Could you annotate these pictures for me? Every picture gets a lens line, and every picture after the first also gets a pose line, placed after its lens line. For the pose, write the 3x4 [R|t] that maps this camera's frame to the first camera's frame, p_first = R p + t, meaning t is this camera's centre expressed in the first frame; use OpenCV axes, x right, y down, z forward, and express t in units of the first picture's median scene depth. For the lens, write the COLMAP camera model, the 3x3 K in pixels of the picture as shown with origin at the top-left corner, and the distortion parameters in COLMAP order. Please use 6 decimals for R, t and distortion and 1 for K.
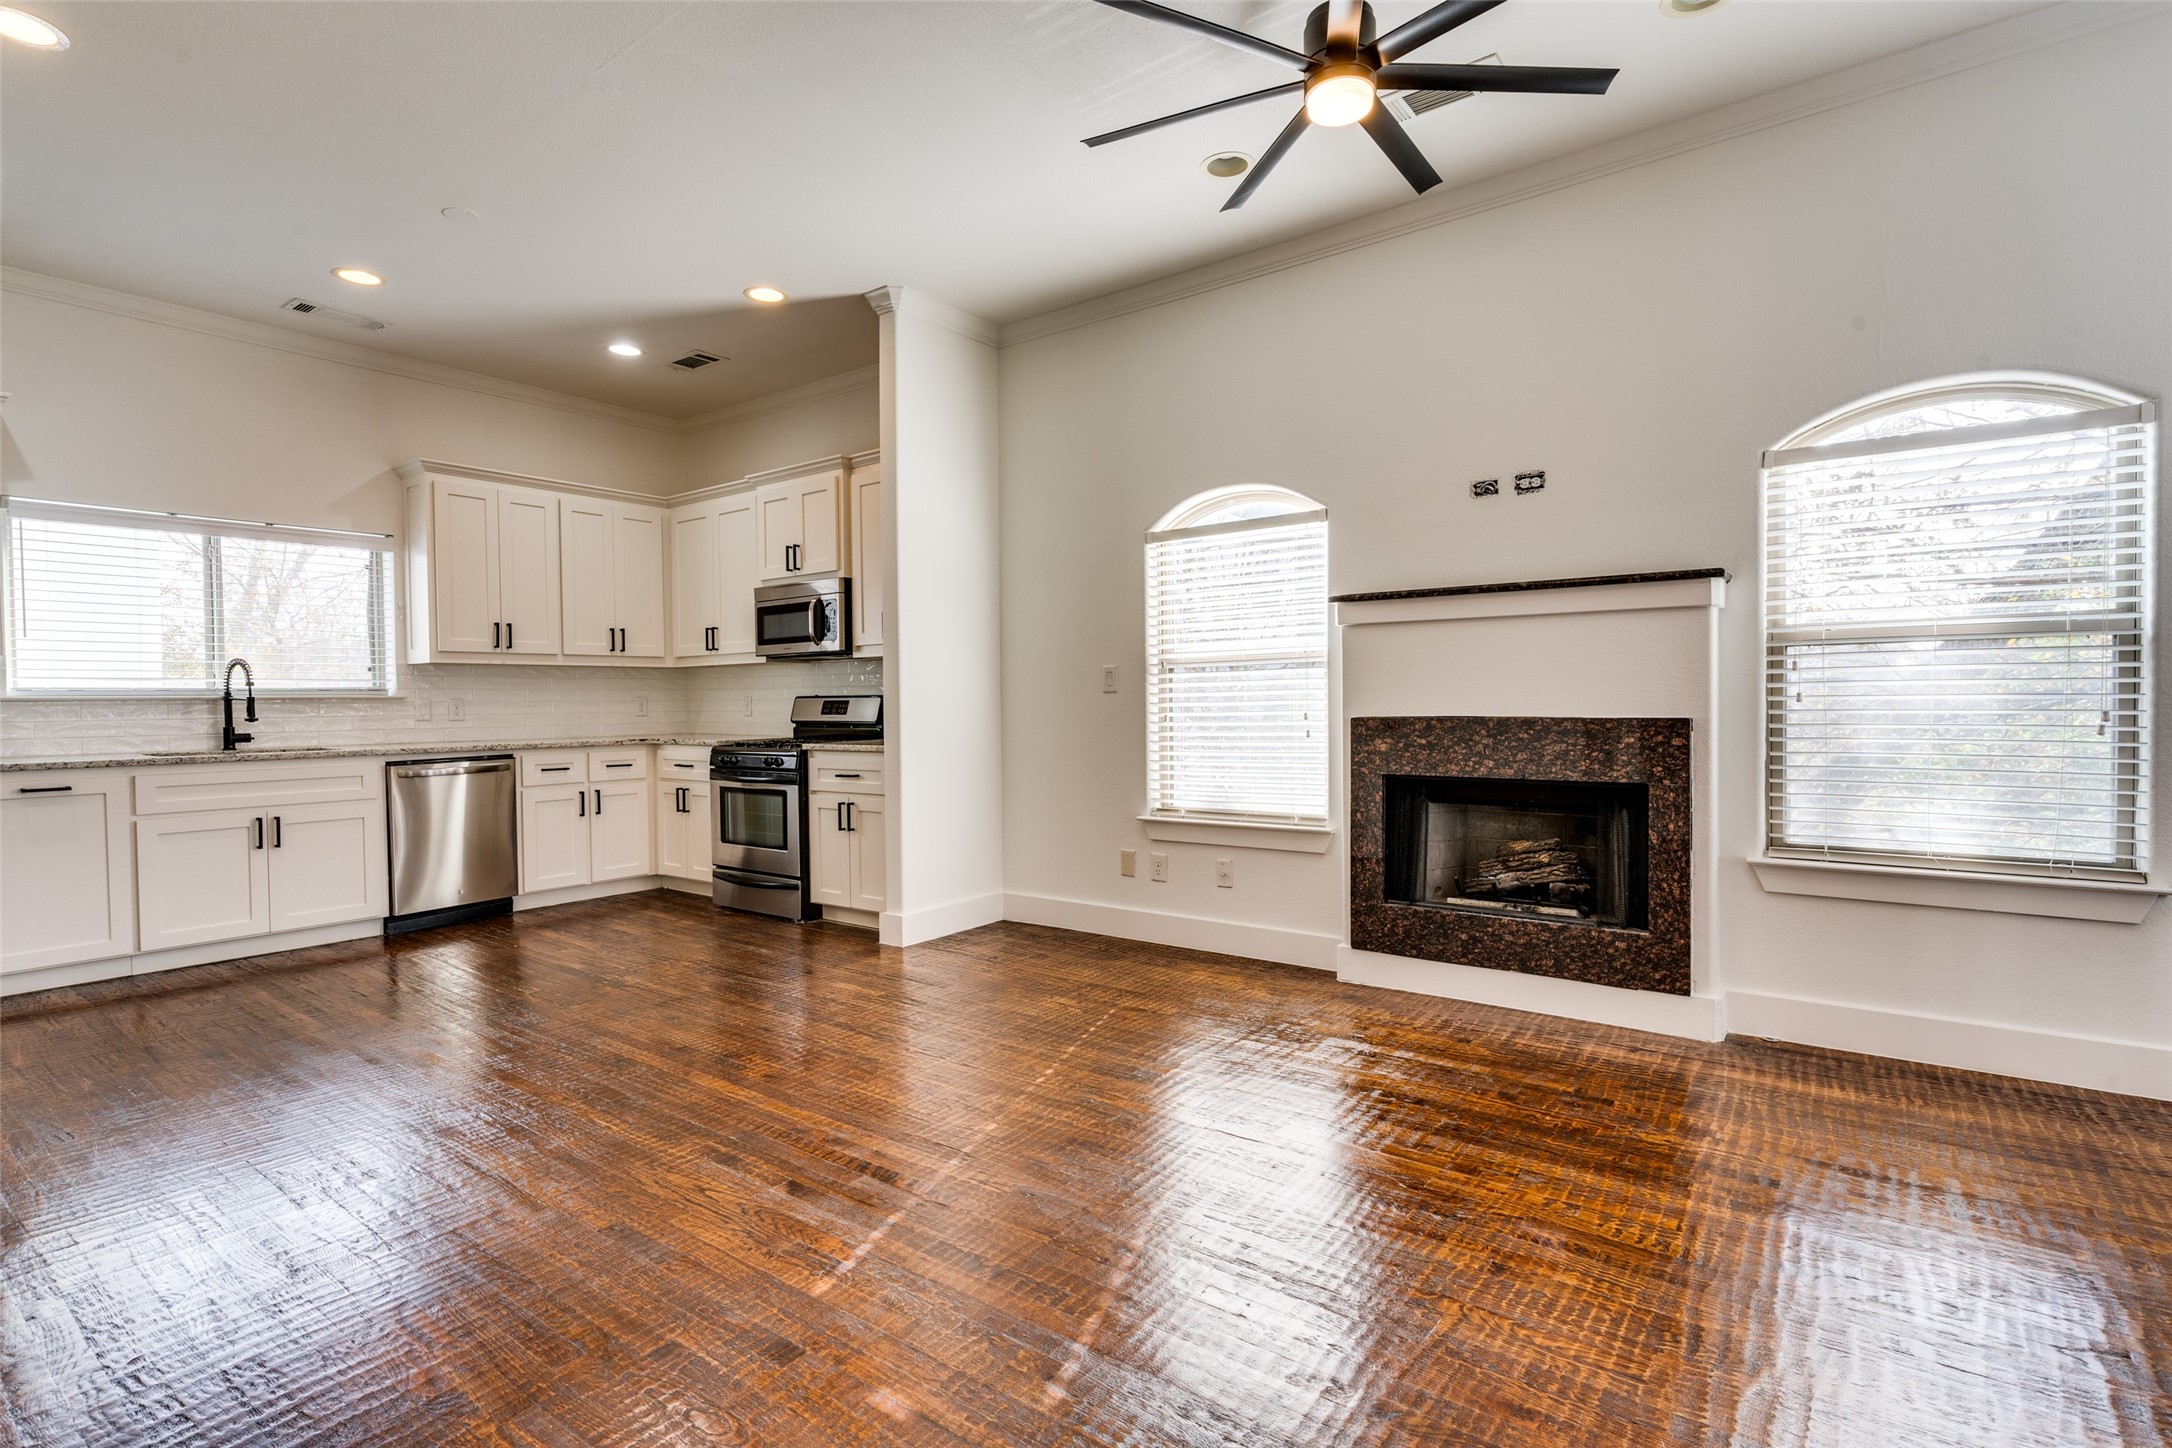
lens RADIAL K [[1031.6, 0, 1084.5], [0, 1031.6, 725.3], [0, 0, 1]] dist [0.001153, -0.000309]
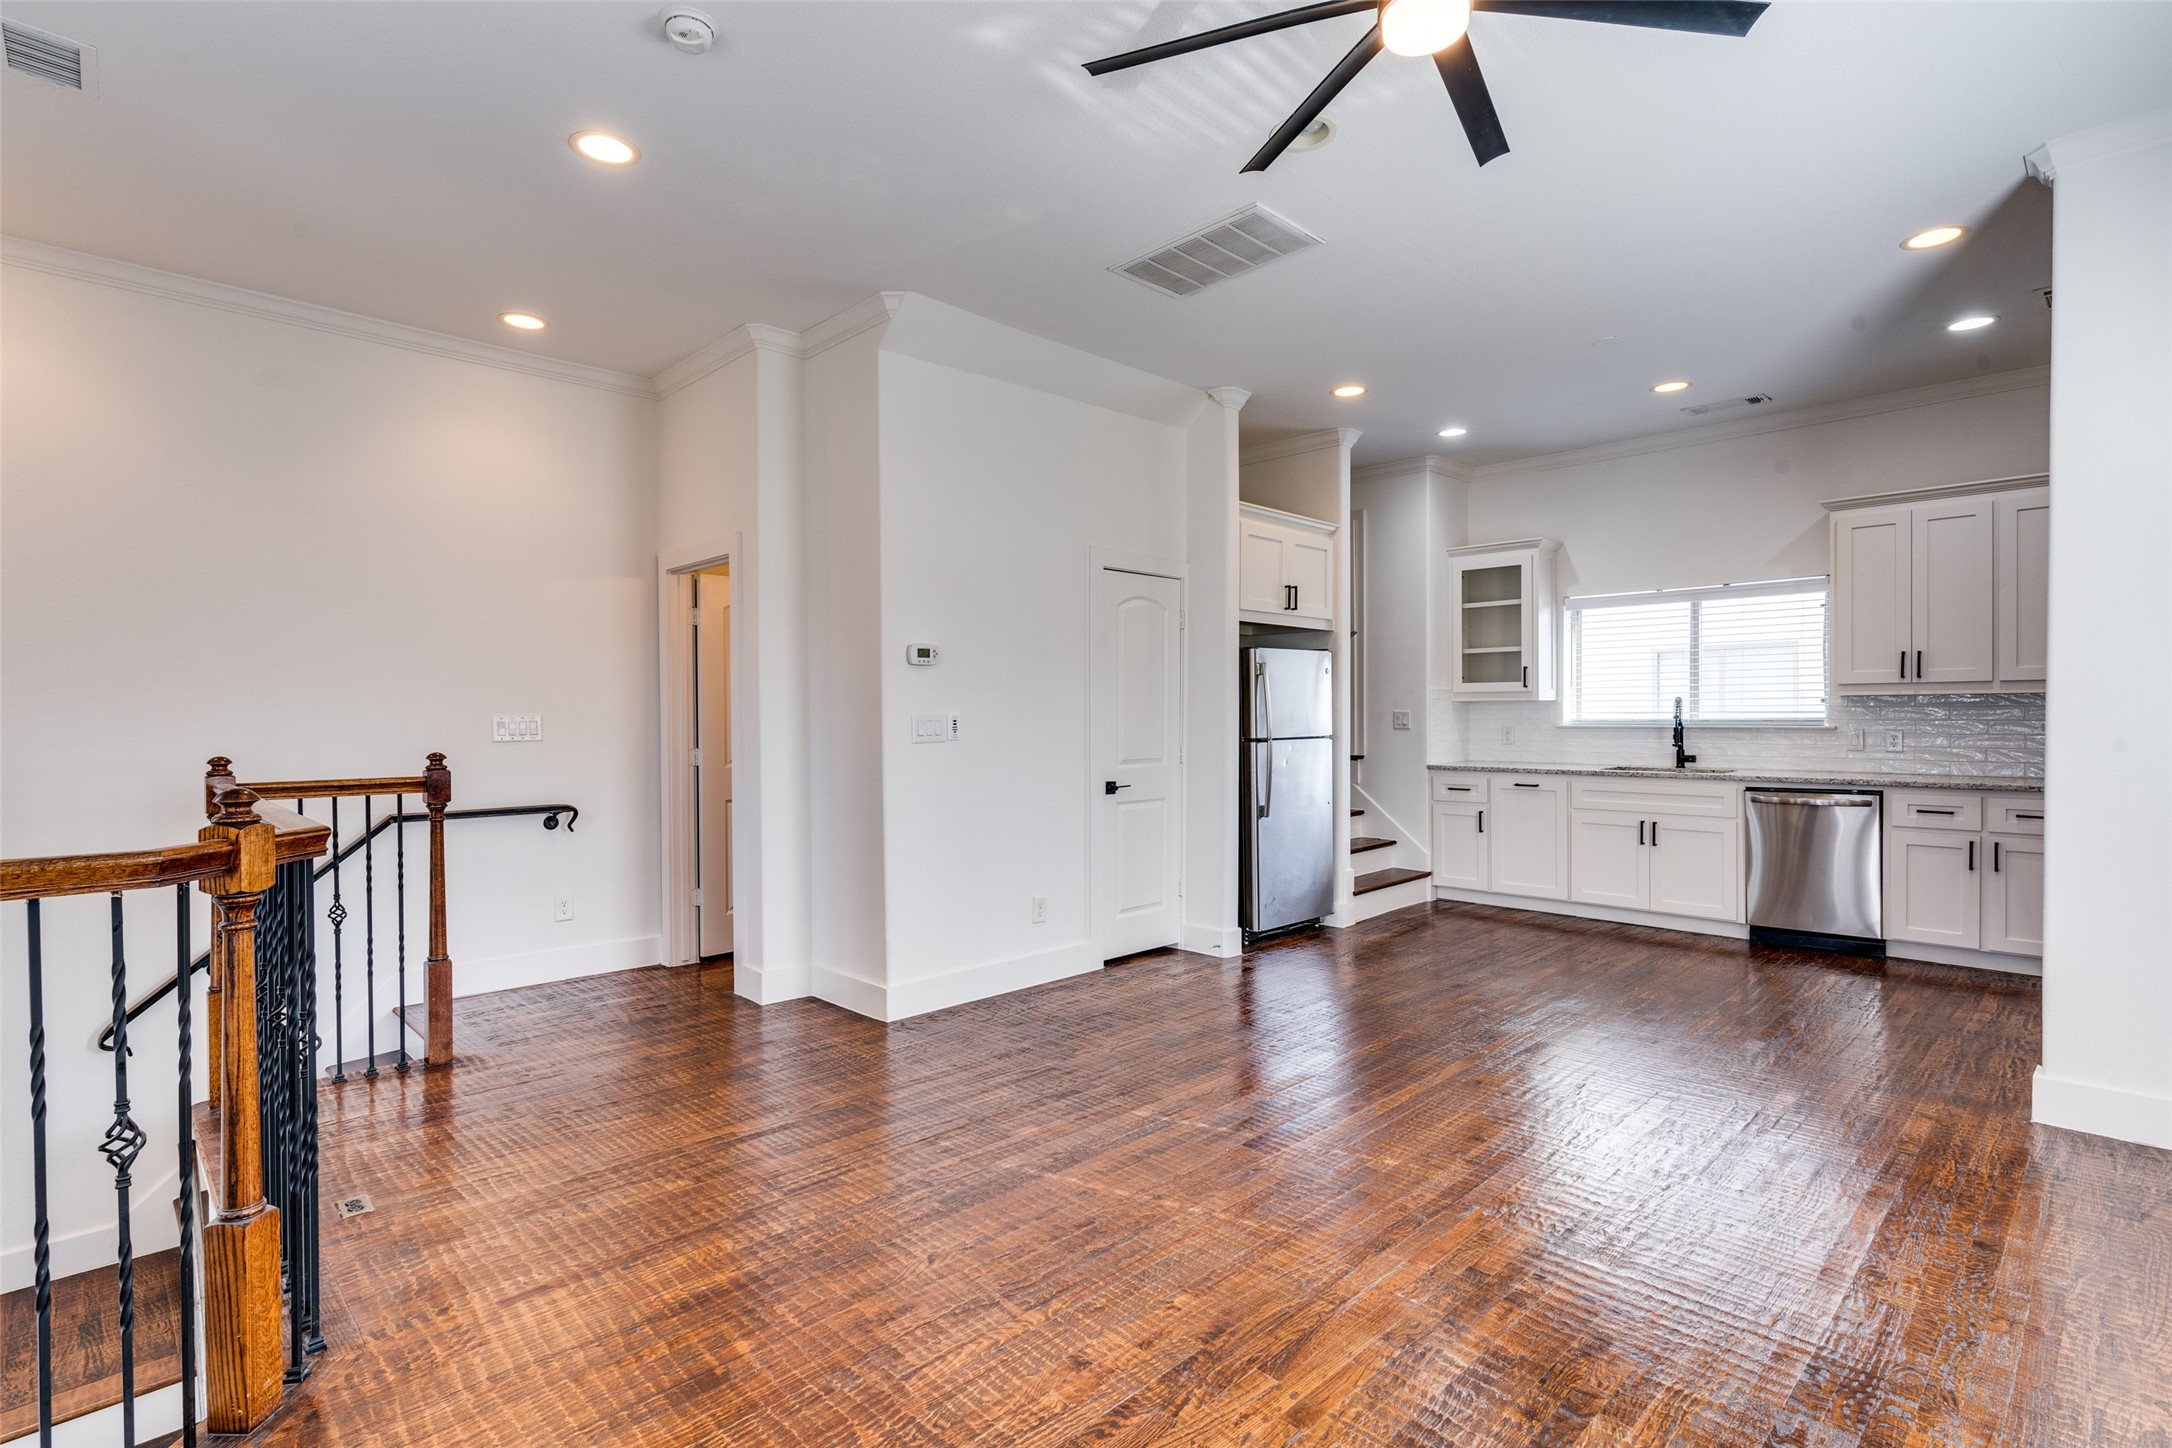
lens RADIAL K [[1031.6, 0, 1085.5], [0, 1031.6, 725.3], [0, 0, 1]] dist [0.001153, -0.000309]
pose [[-0.151056, 0.023501, -0.988246, 0.566175], [-0.017034, 0.999507, 0.026373, -0.051255], [0.988378, 0.020817, -0.150581, 0.469025]]
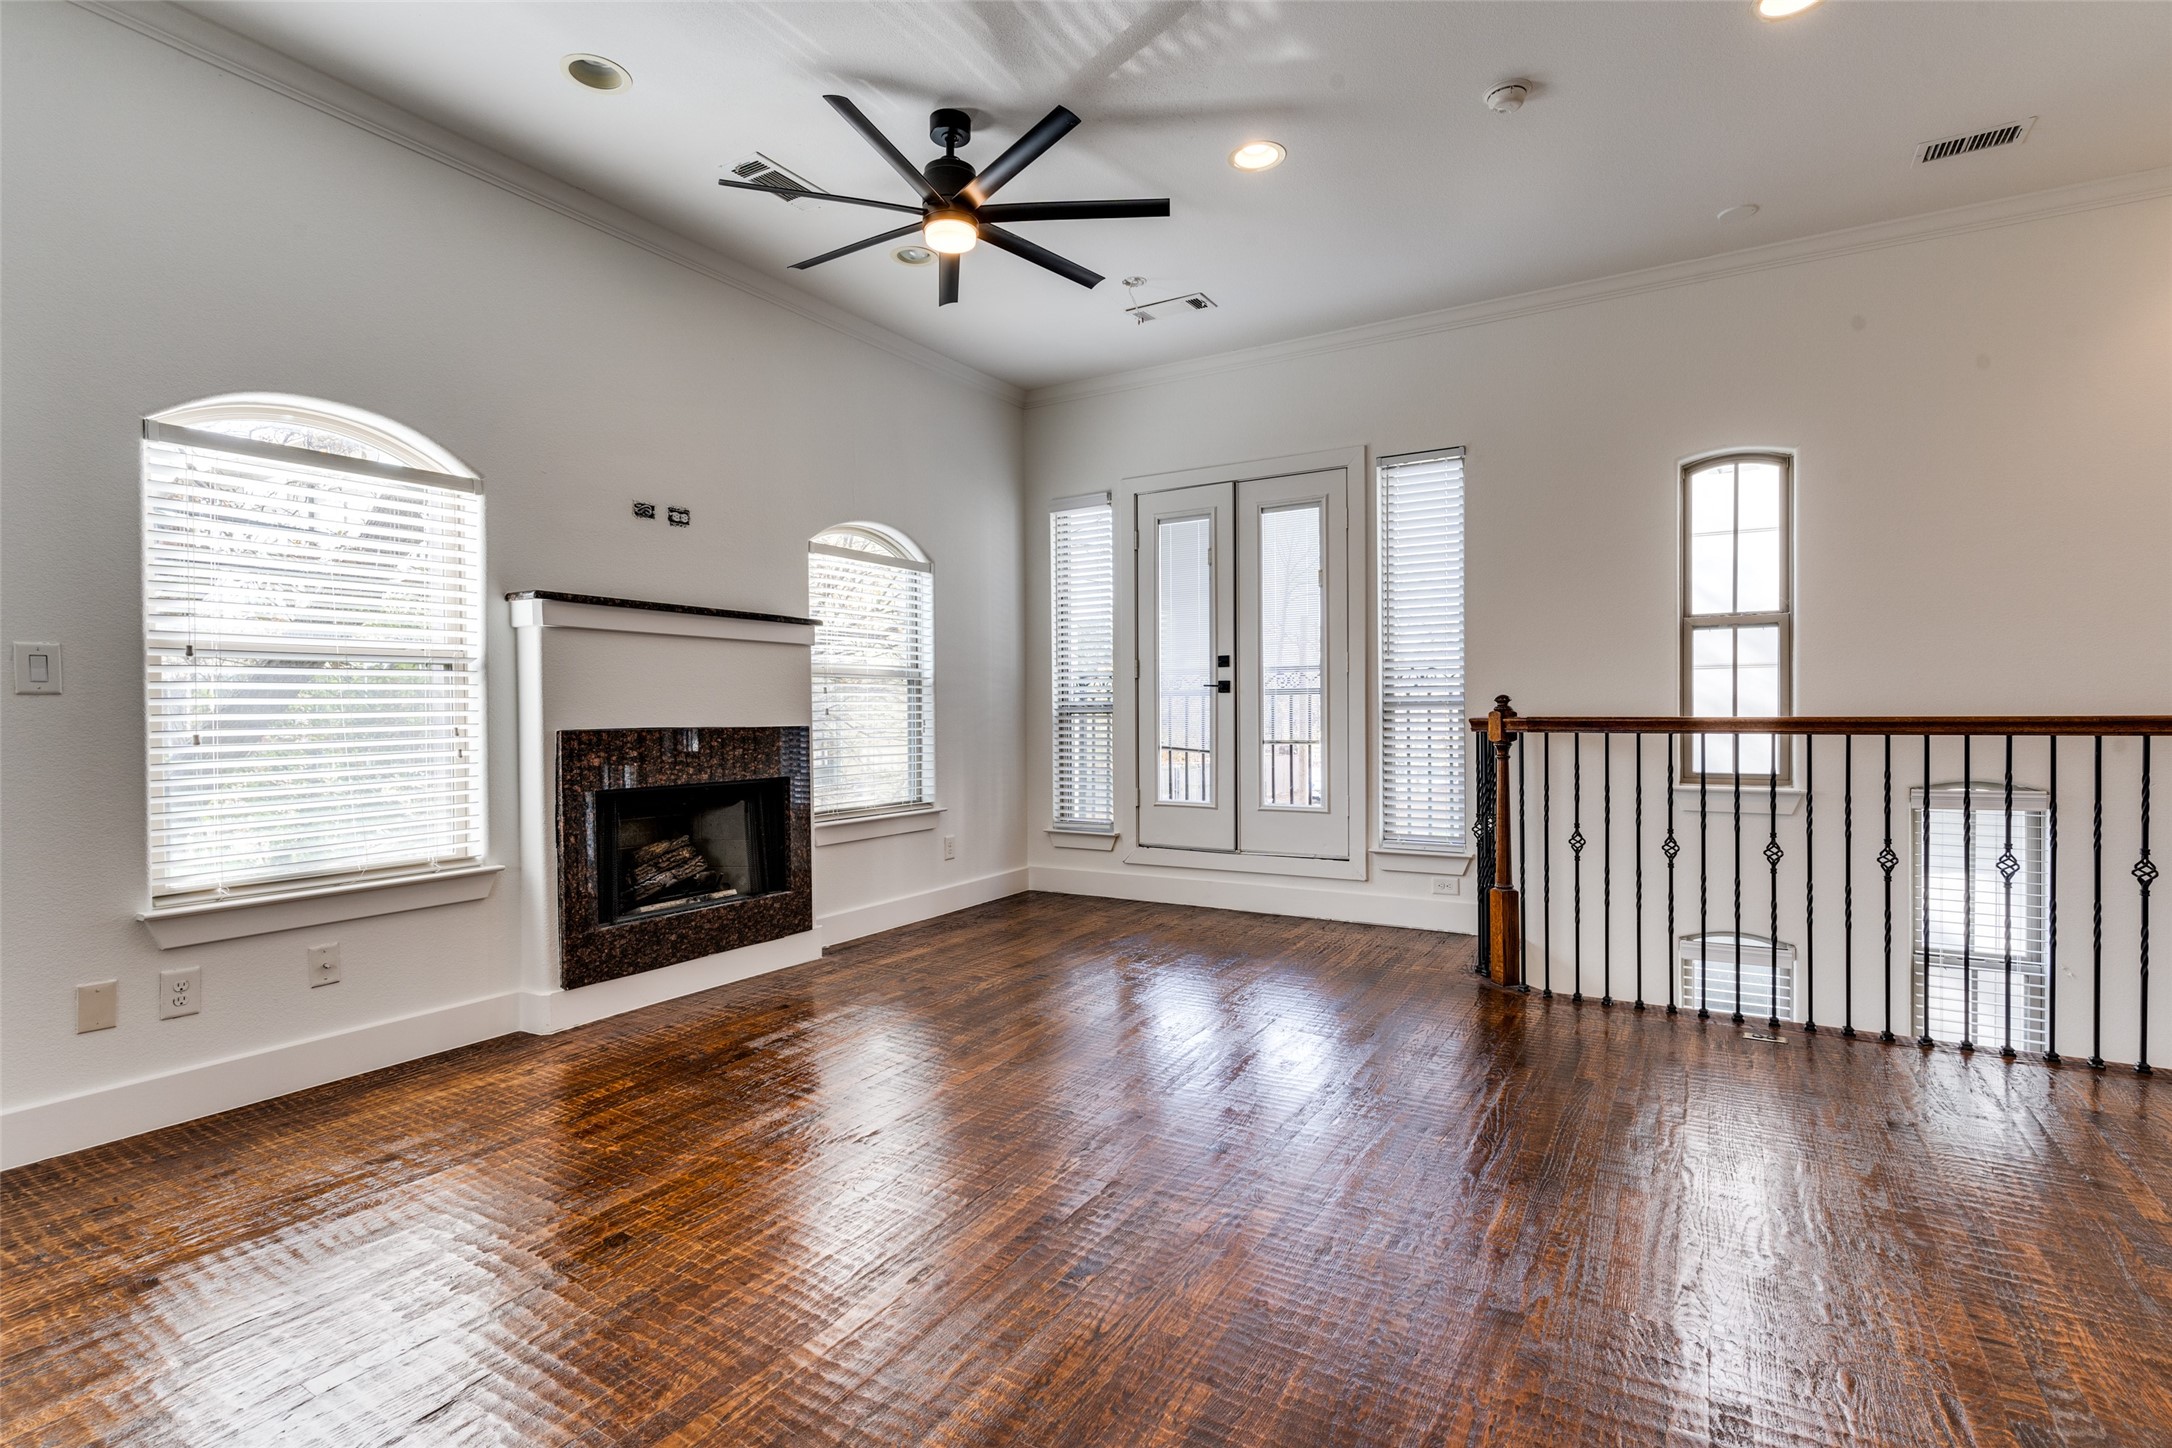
lens RADIAL K [[1031.6, 0, 1082.5], [0, 1031.6, 725.1], [0, 0, 1]] dist [0.001153, -0.000309]
pose [[-0.102224, -0.000763, 0.994761, -0.552671], [0.031107, 0.999508, 0.003963, -0.001615], [-0.994275, 0.031350, -0.102150, 0.528713]]
